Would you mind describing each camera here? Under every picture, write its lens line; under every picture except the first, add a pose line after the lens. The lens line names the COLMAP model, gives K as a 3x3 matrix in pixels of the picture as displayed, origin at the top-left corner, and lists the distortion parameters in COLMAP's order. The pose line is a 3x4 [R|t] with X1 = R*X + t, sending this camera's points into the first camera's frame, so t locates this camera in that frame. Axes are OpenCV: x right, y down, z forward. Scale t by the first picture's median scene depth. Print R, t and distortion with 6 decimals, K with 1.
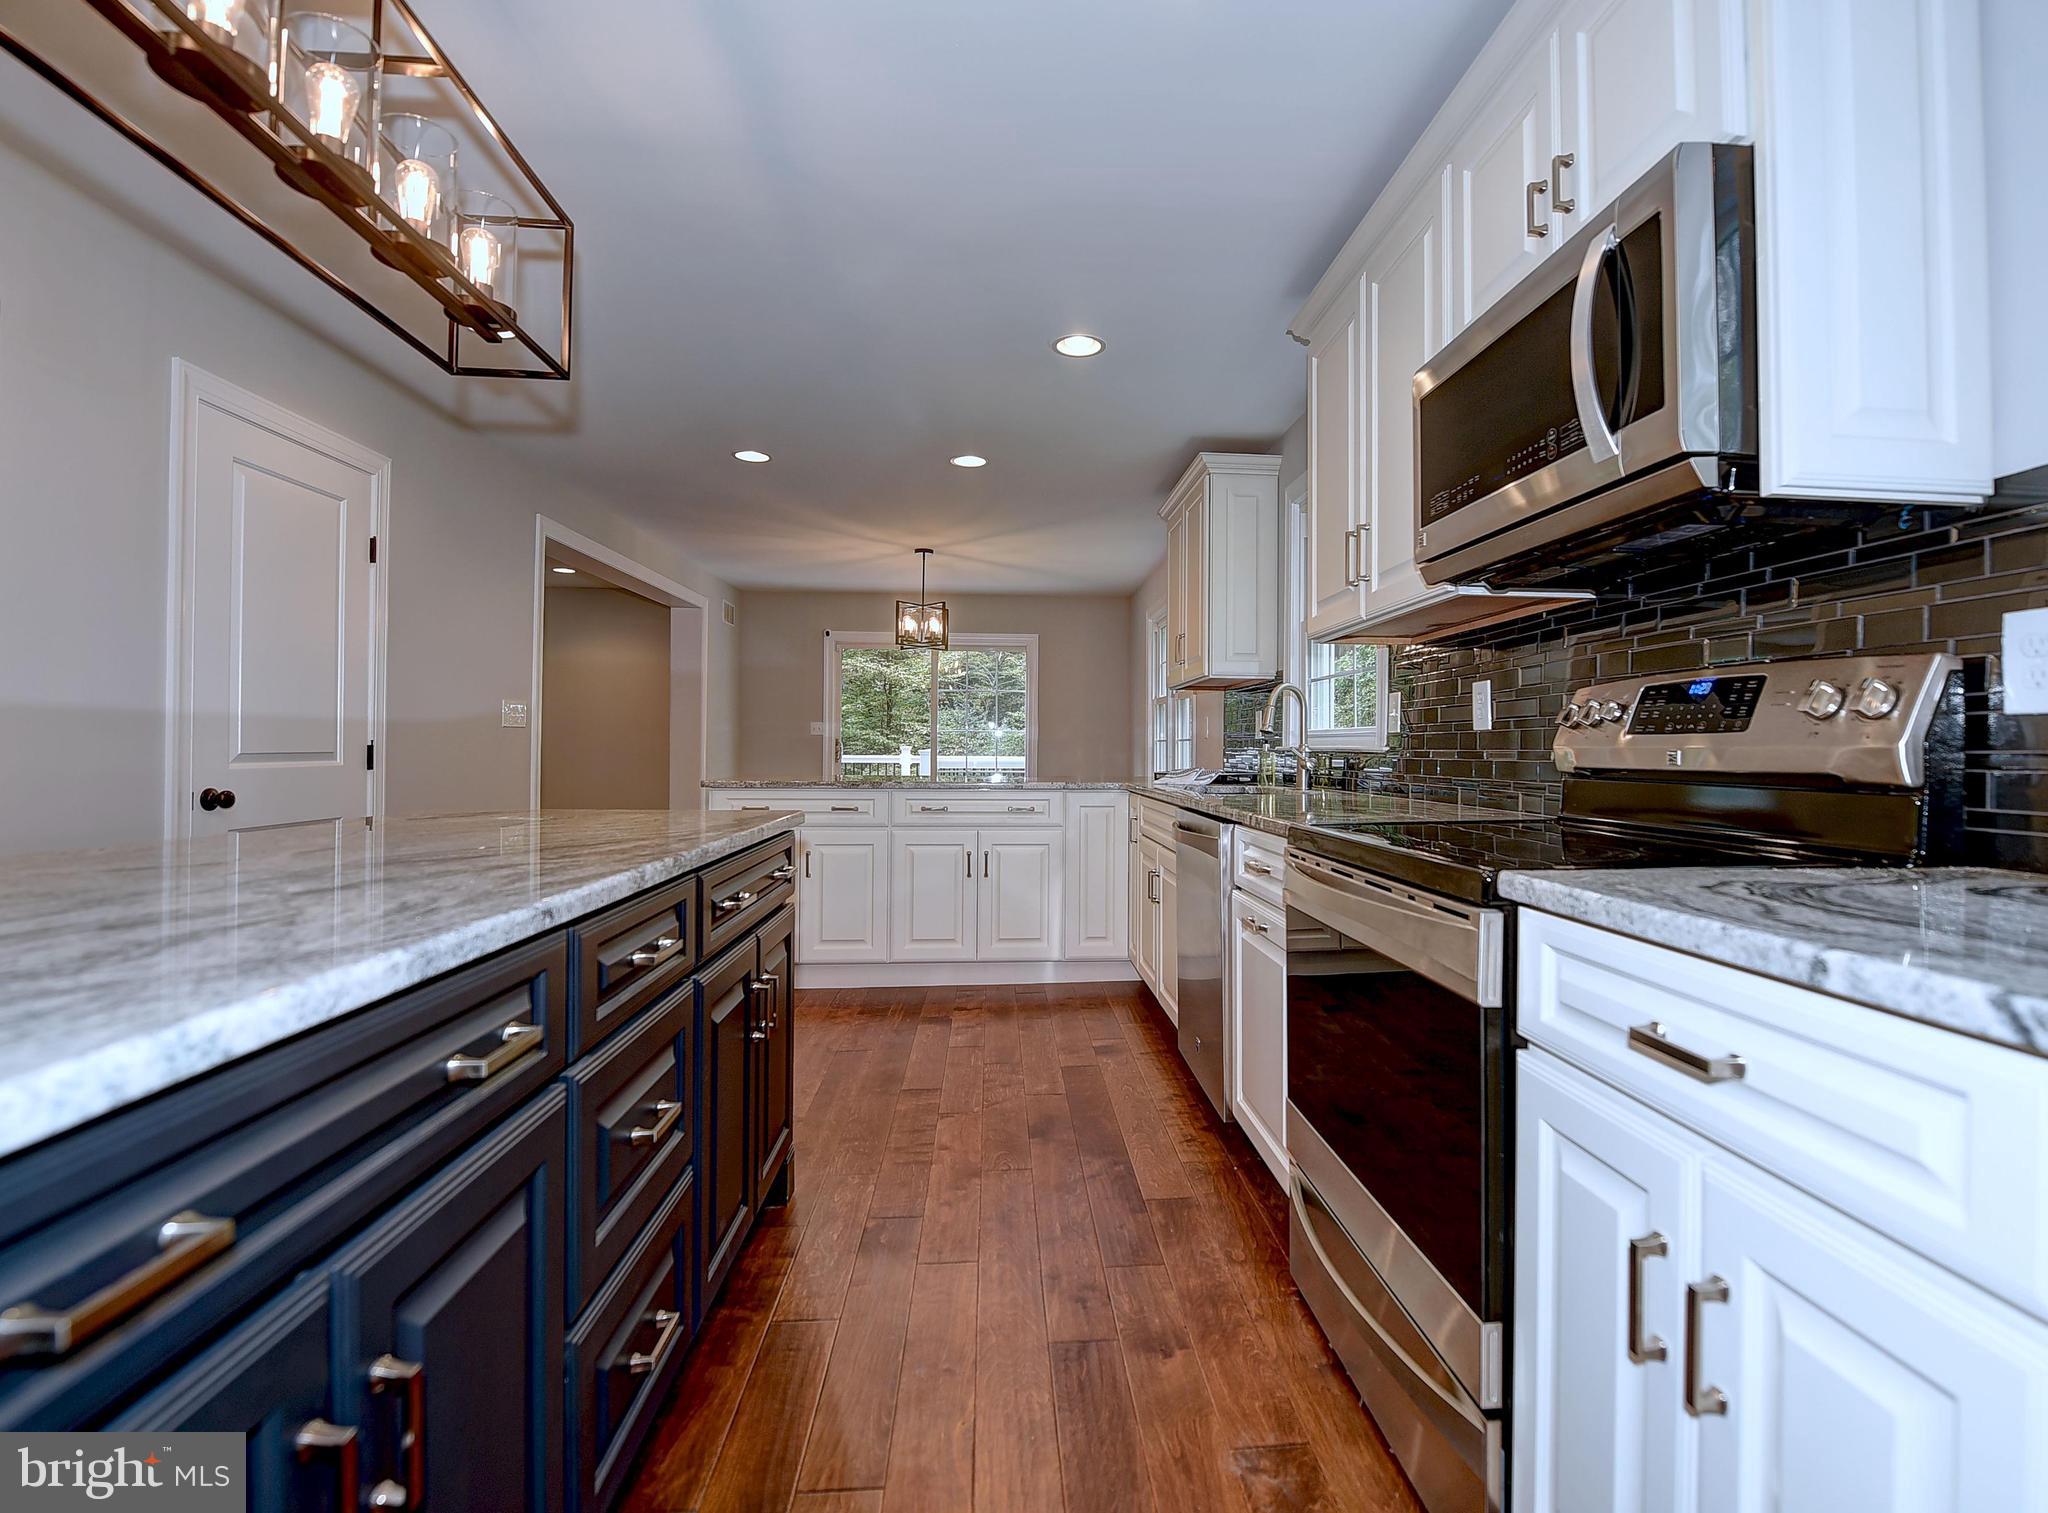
lens RADIAL K [[953.8, 0, 1032.8], [0, 953.8, 744.4], [0, 0, 1]] dist [0.000102, -0.000184]
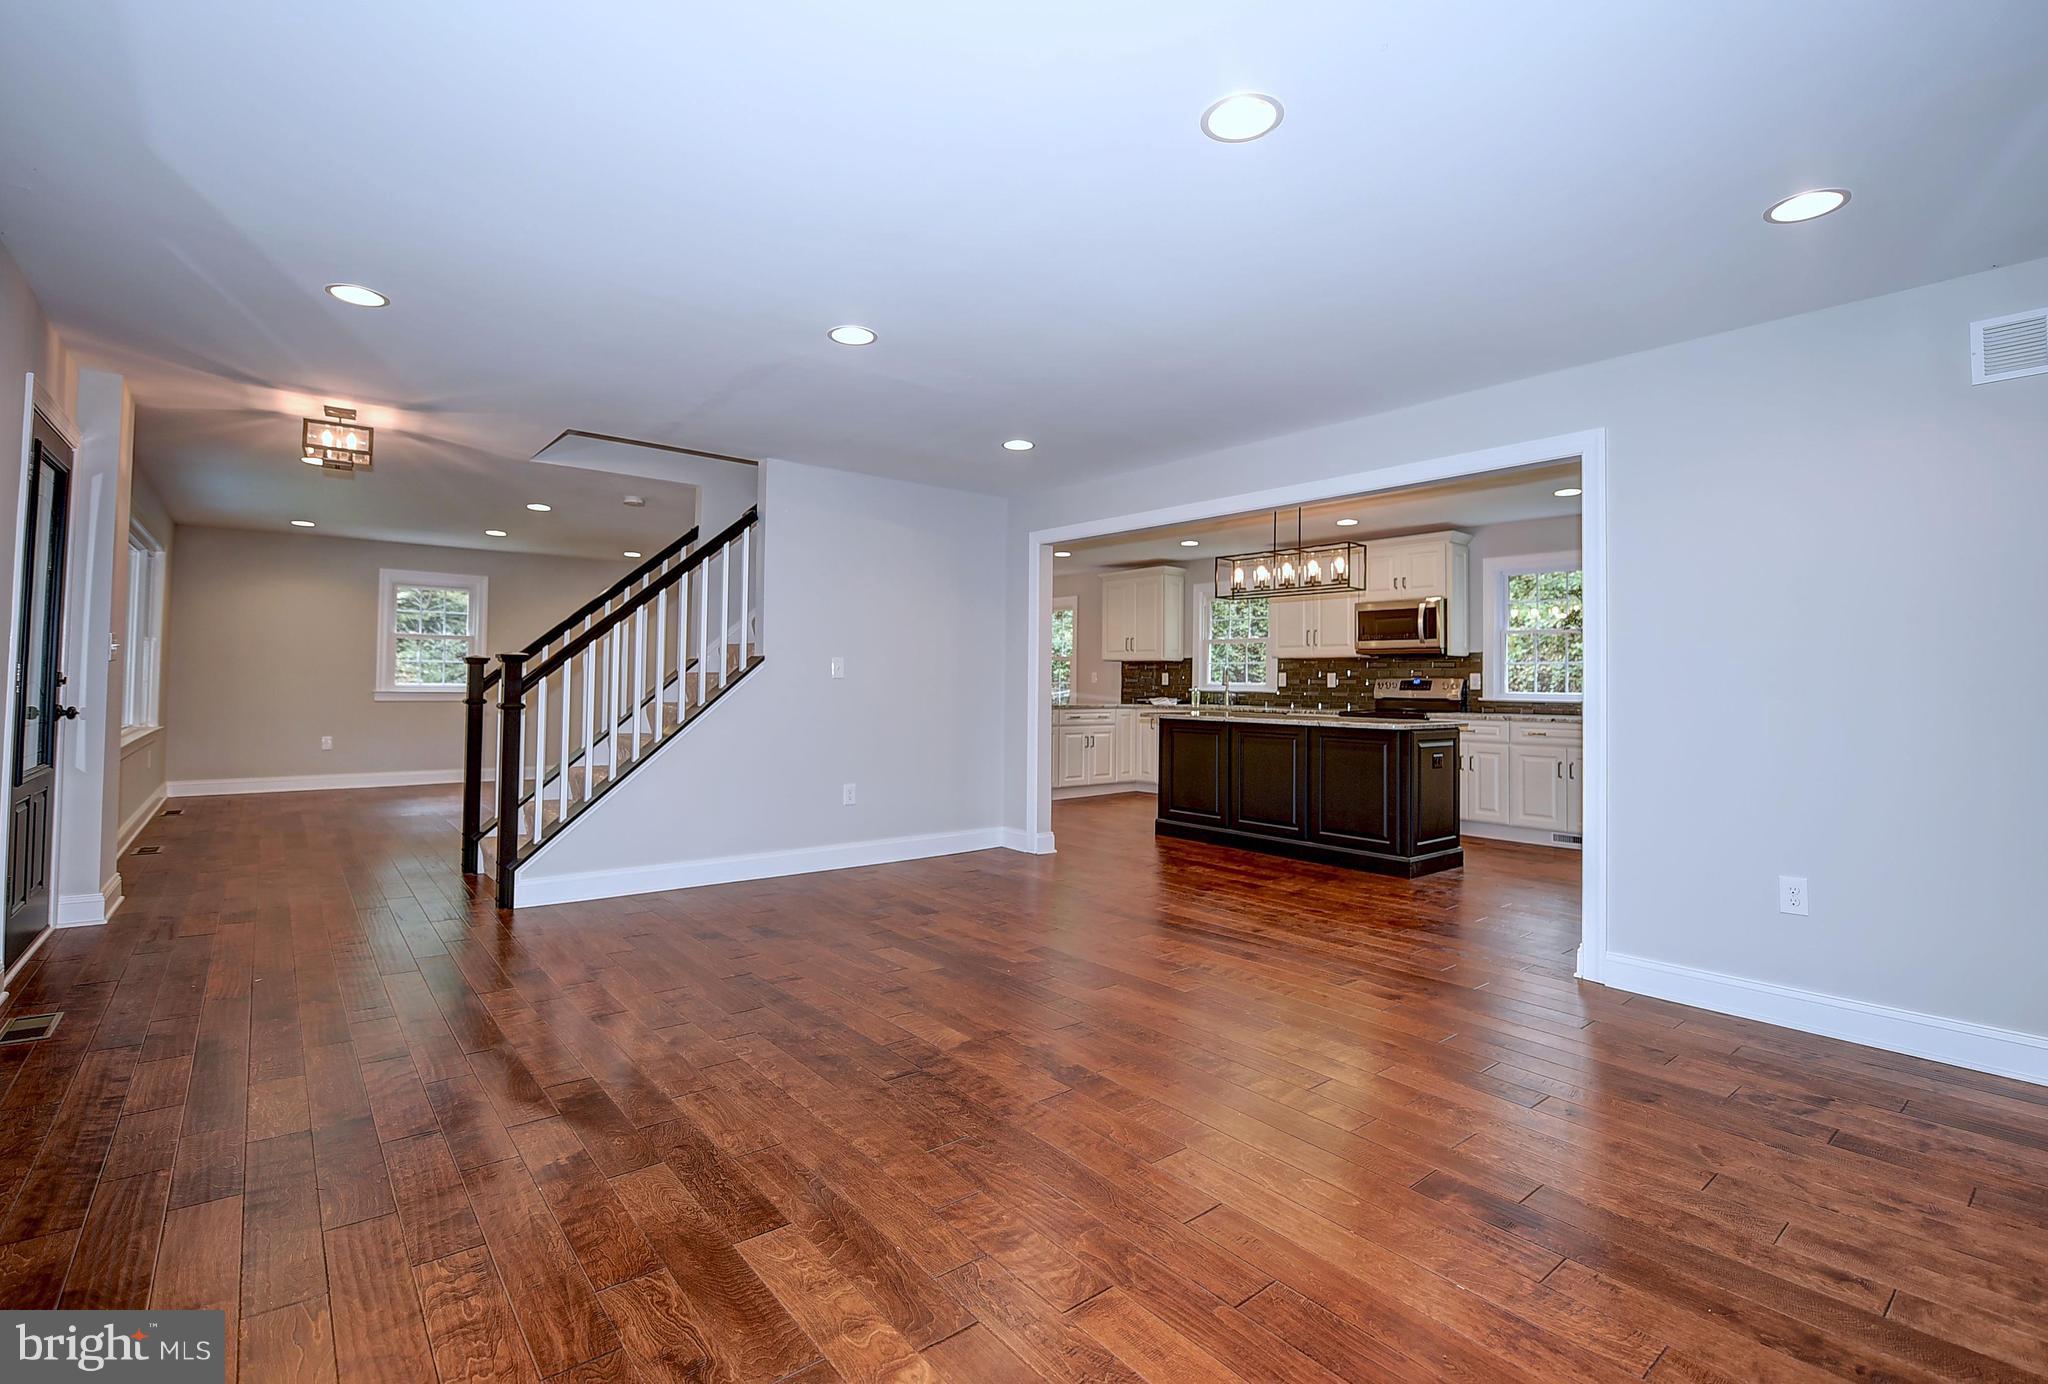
lens RADIAL K [[898.8, 0, 1032.7], [0, 898.8, 670.0], [0, 0, 1]] dist [-0.008346, -0.000904]
pose [[0.795169, 0.012944, 0.606250, -3.193207], [-0.009508, 0.999915, -0.008879, -0.049752], [-0.606313, 0.001296, 0.795225, -1.310422]]
